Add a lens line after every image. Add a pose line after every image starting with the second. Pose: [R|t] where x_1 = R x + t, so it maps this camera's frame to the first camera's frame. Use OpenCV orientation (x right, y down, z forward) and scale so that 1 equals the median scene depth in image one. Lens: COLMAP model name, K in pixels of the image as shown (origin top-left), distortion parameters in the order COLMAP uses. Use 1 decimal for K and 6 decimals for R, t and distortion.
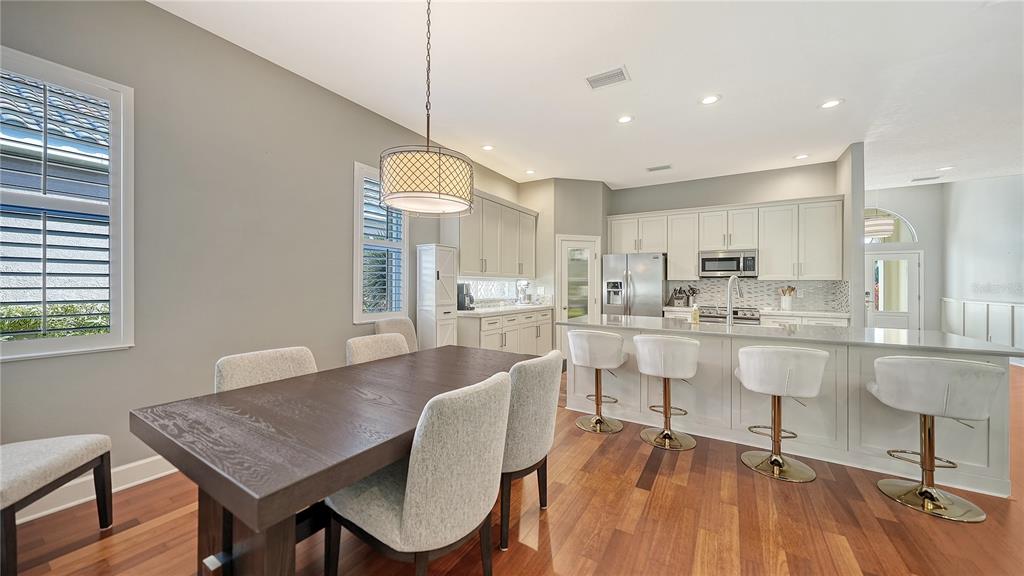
lens RADIAL K [[357.1, 0, 513.0], [0, 357.1, 284.4], [0, 0, 1]] dist [-0.000676, -0.000005]
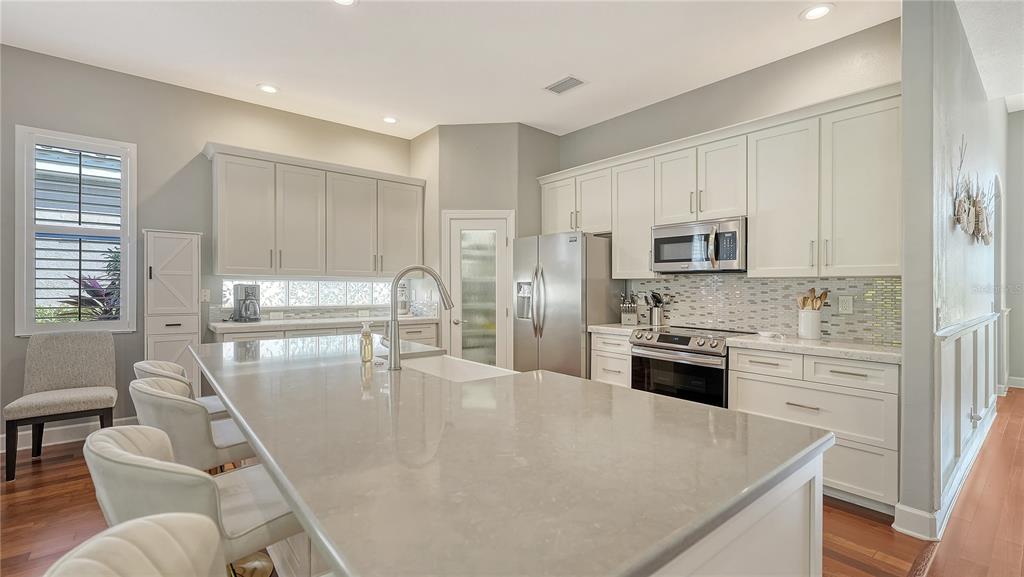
lens RADIAL K [[445.3, 0, 509.9], [0, 445.3, 288.8], [0, 0, 1]] dist [0.002495, 0.000164]
pose [[0.943866, 0.002301, -0.330321, 0.531898], [-0.001258, 0.999994, 0.003370, 0.002149], [0.330326, -0.002765, 0.943863, 0.270614]]
